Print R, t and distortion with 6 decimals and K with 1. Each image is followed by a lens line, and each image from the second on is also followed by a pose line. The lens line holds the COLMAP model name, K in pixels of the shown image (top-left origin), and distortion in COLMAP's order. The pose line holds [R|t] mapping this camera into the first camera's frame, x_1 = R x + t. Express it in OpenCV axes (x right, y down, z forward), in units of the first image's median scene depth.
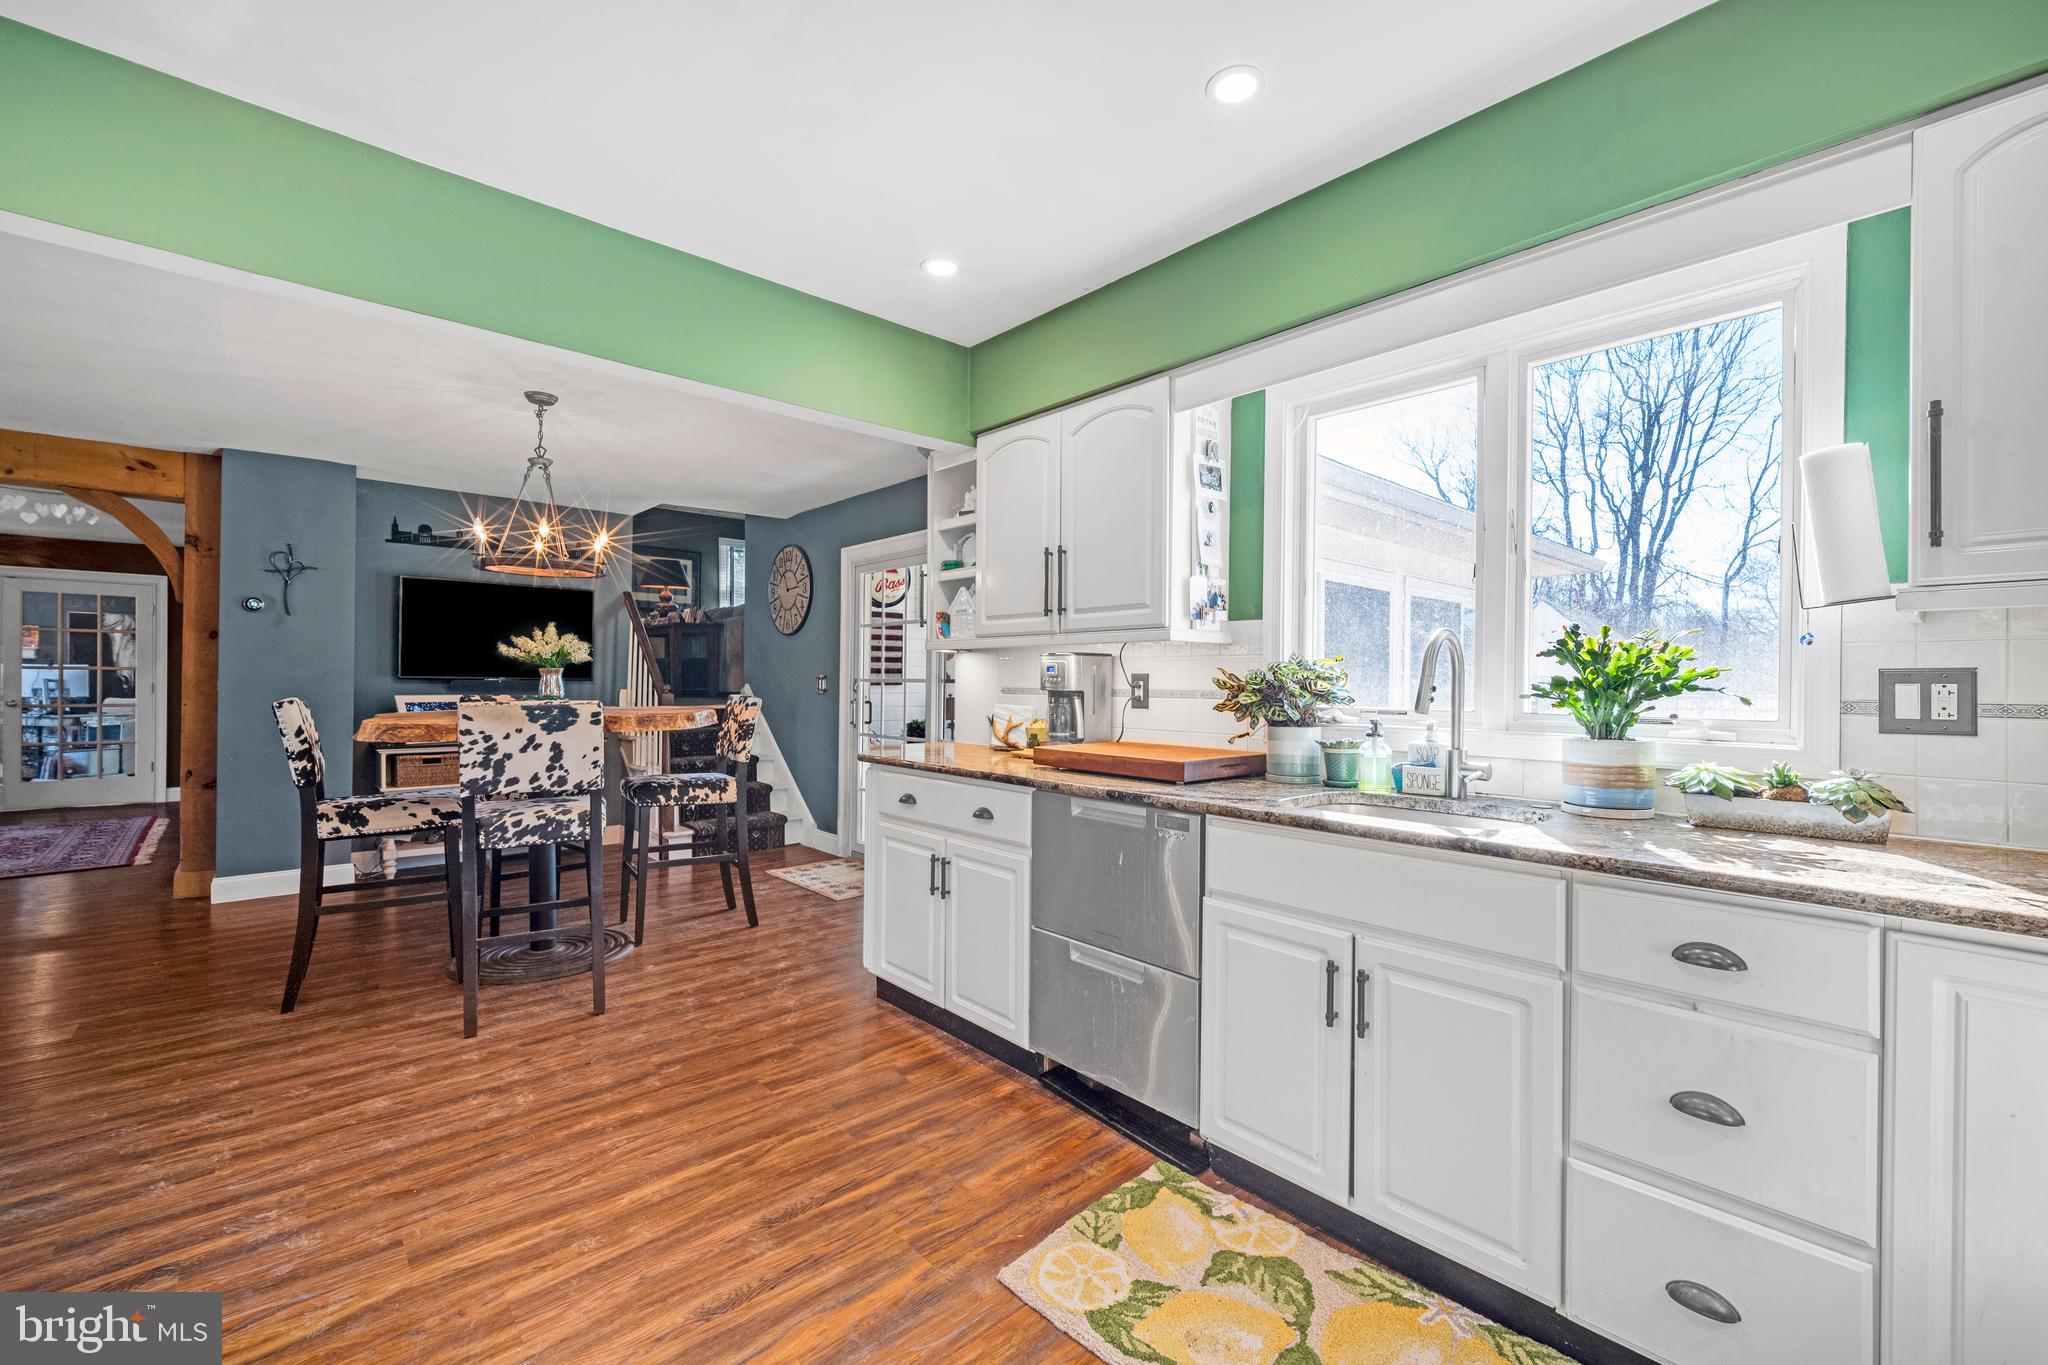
lens RADIAL K [[848.1, 0, 1033.2], [0, 848.1, 683.0], [0, 0, 1]] dist [-0.003593, 0.000346]
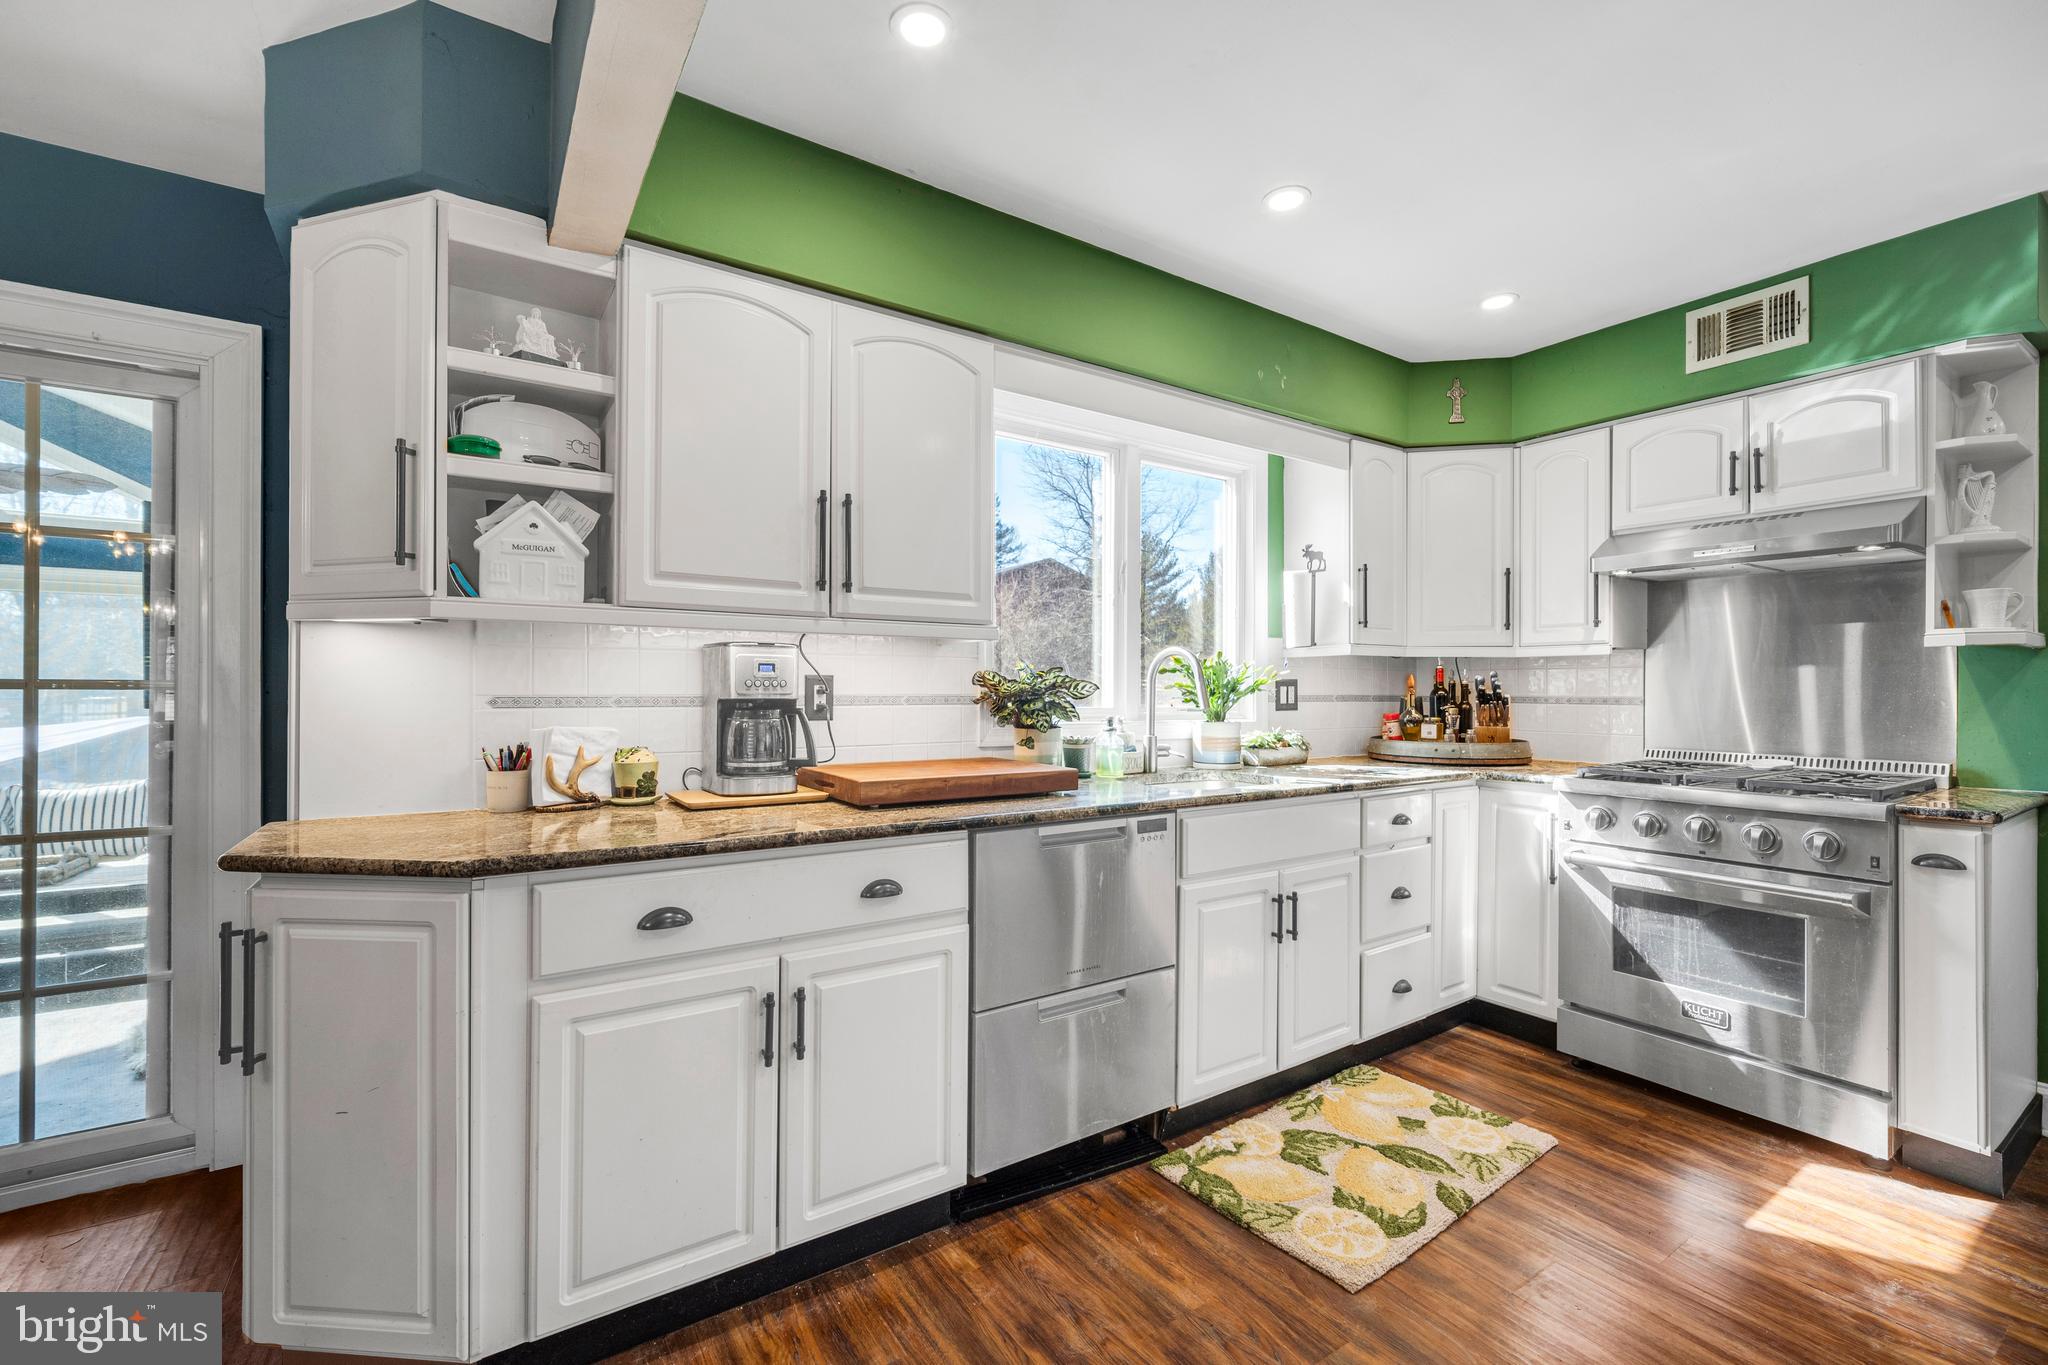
lens RADIAL K [[864.8, 0, 1024.0], [0, 864.8, 682.5], [0, 0, 1]] dist [0.001098, 0.000812]
pose [[0.142439, -0.002323, 0.989801, -0.954710], [-0.003206, 0.999991, 0.002808, -0.010751], [-0.989798, -0.003574, 0.142430, 1.077836]]
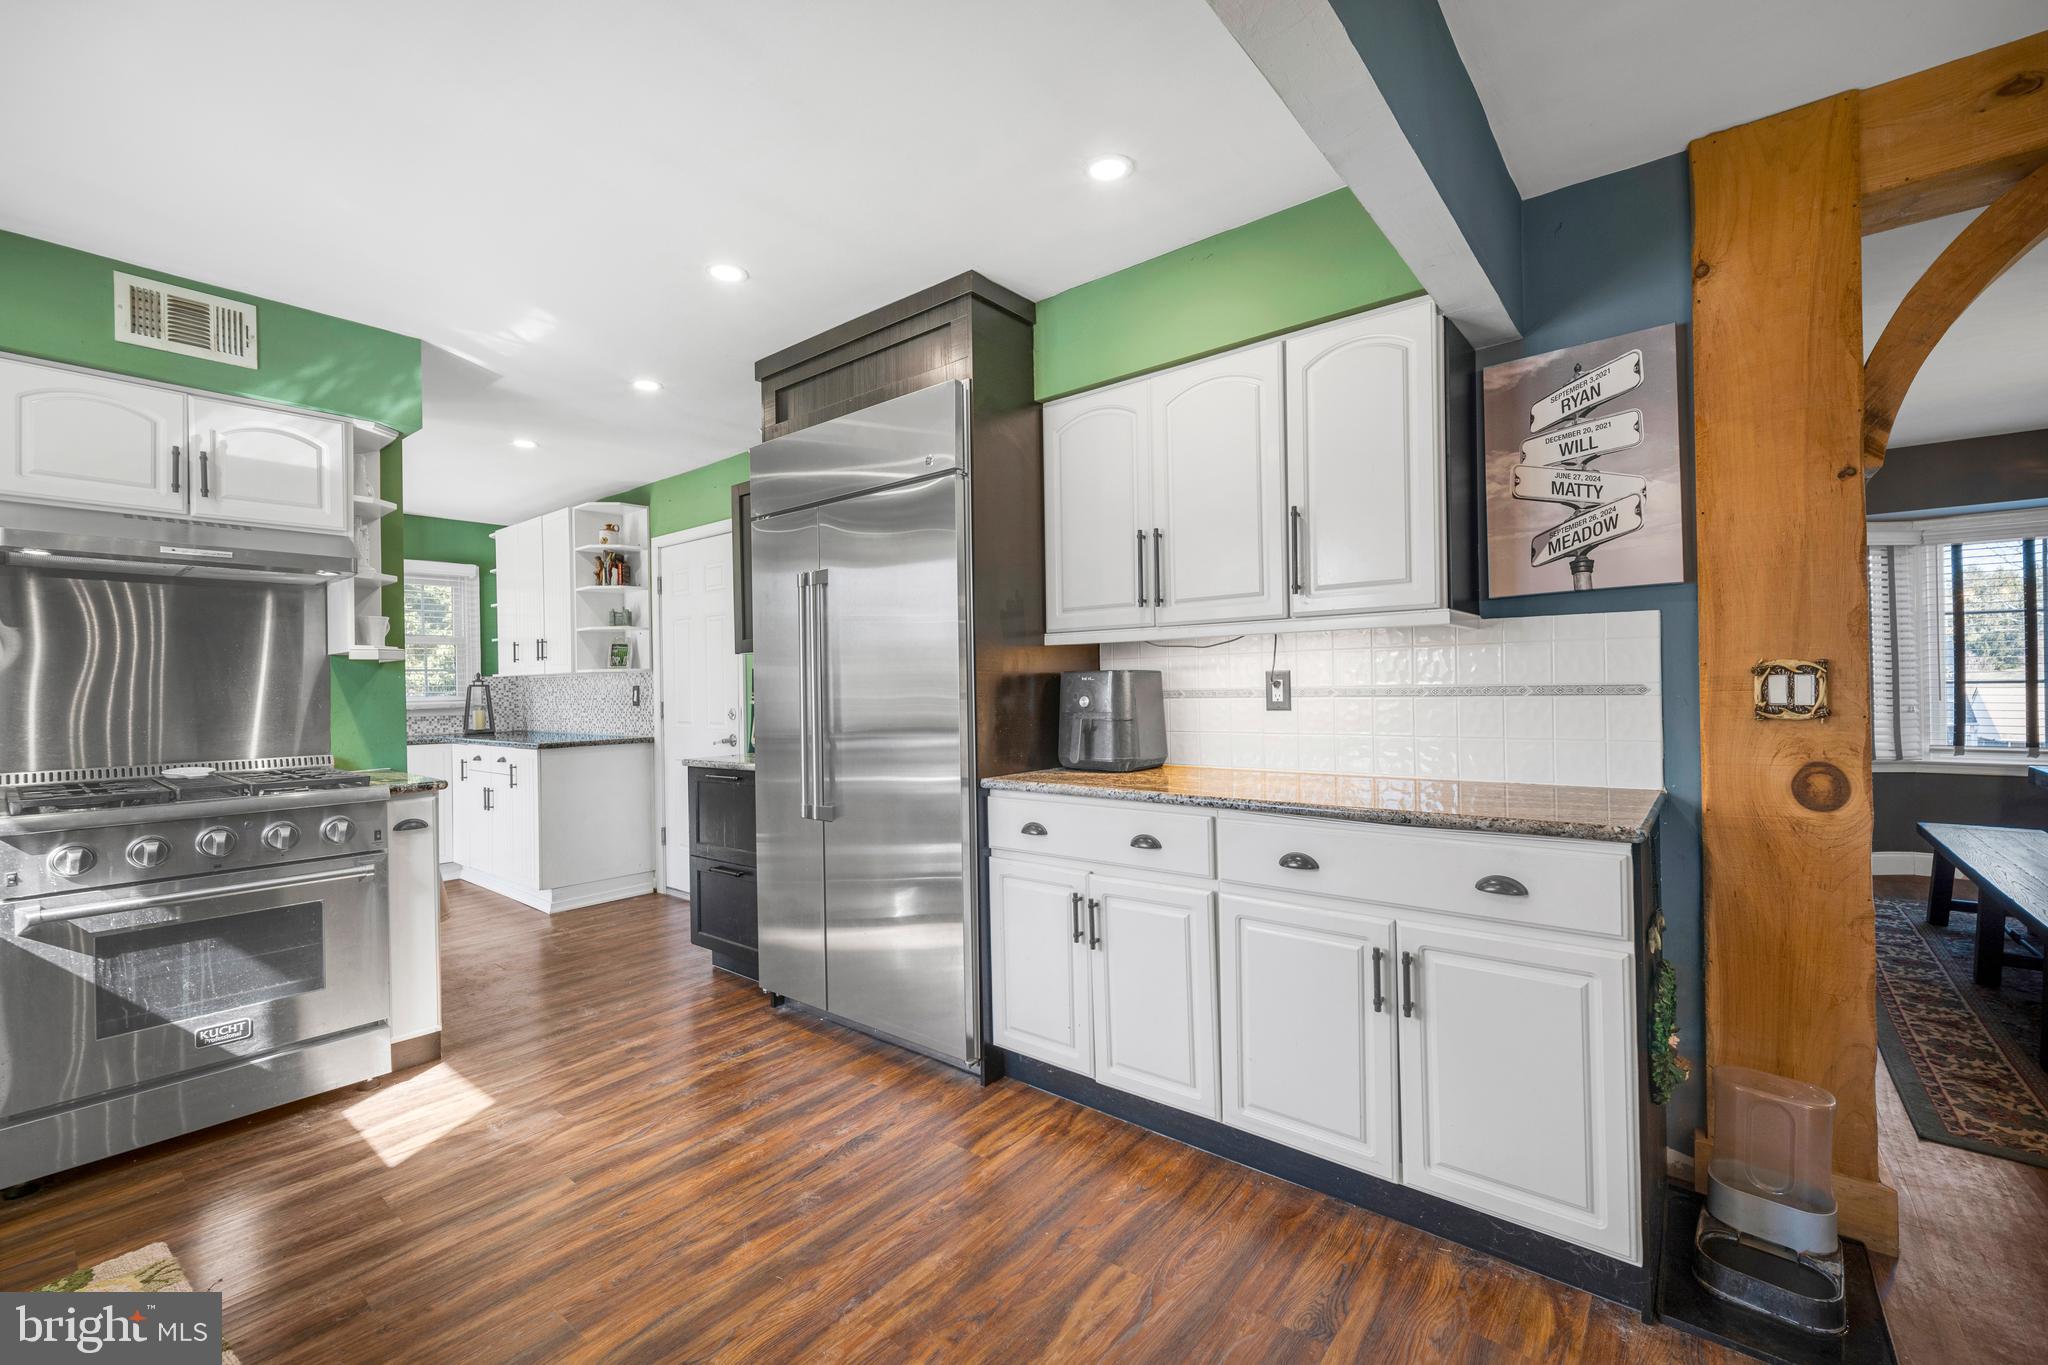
lens RADIAL K [[848.1, 0, 1033.2], [0, 848.1, 683.0], [0, 0, 1]] dist [-0.003593, 0.000346]
pose [[-0.986066, 0.005238, -0.166271, -0.496613], [0.006196, 0.999967, -0.005241, -0.005341], [0.166238, -0.006198, -0.986066, 1.629463]]
